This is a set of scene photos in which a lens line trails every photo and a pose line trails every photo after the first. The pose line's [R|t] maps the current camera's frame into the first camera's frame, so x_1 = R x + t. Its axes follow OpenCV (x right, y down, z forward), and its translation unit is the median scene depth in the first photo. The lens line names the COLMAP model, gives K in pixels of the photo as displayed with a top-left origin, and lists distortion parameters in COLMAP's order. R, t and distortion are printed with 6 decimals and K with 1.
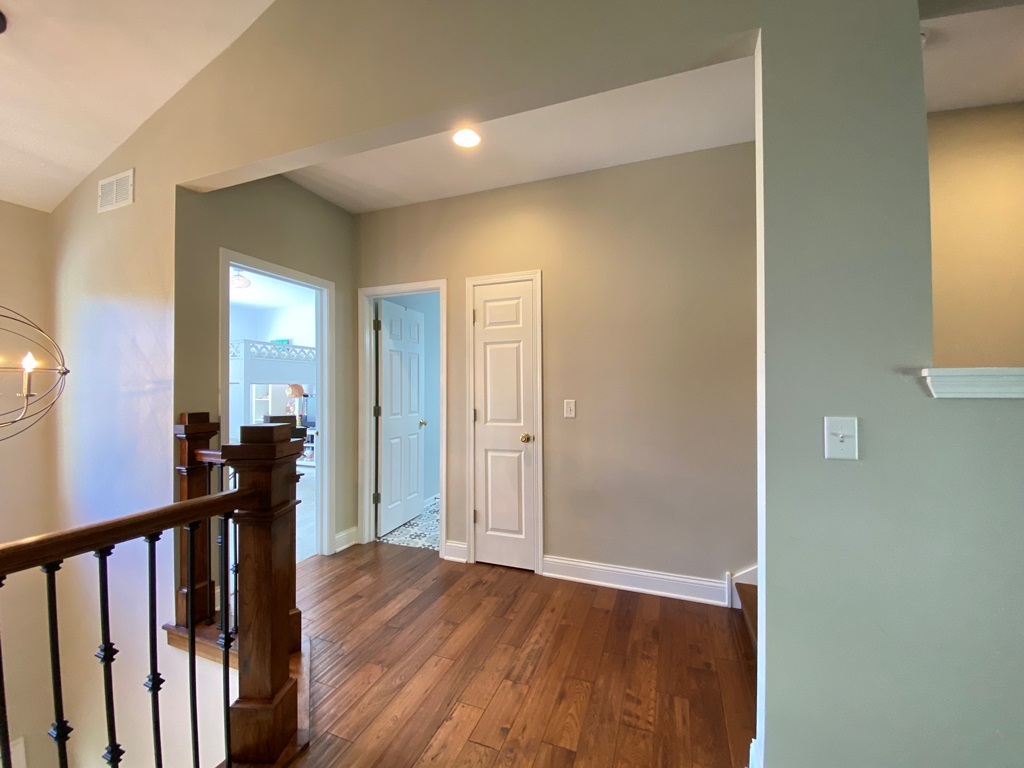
lens RADIAL K [[409.6, 0, 512.0], [0, 409.6, 384.0], [0, 0, 1]] dist [0.029787, -0.026224]
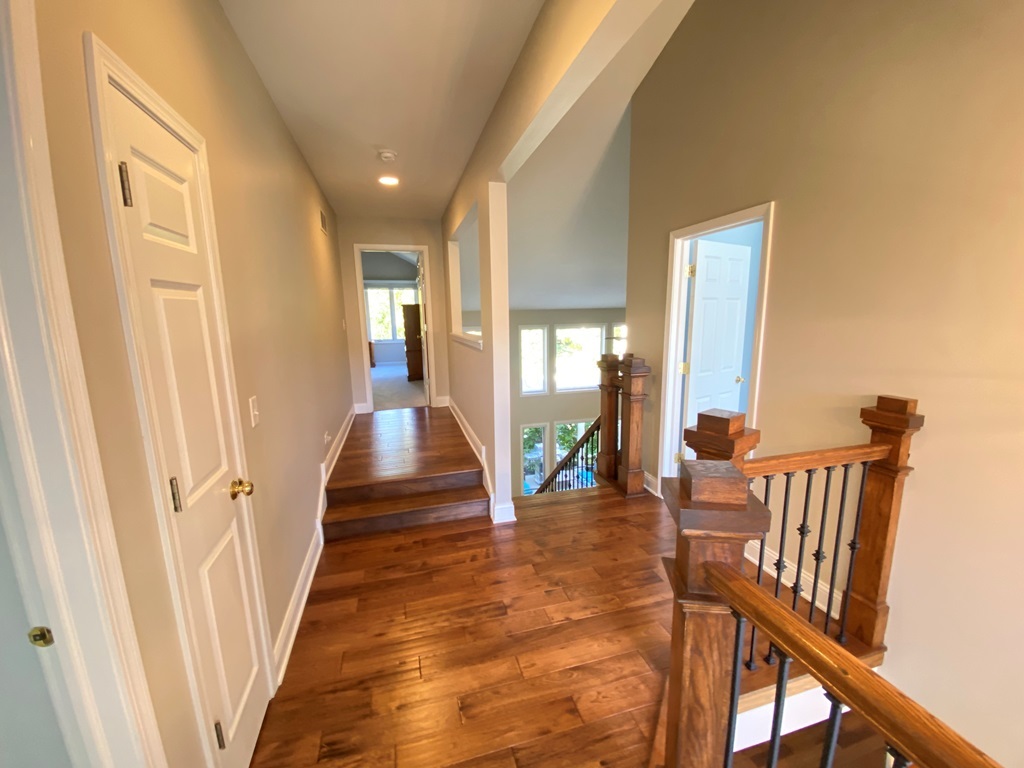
lens RADIAL K [[409.6, 0, 512.0], [0, 409.6, 384.0], [0, 0, 1]] dist [0.029787, -0.026224]
pose [[-0.590217, -0.125425, 0.797441, -0.890042], [0.009997, 0.986644, 0.162583, -0.116584], [-0.807183, 0.103931, -0.581080, 1.634945]]
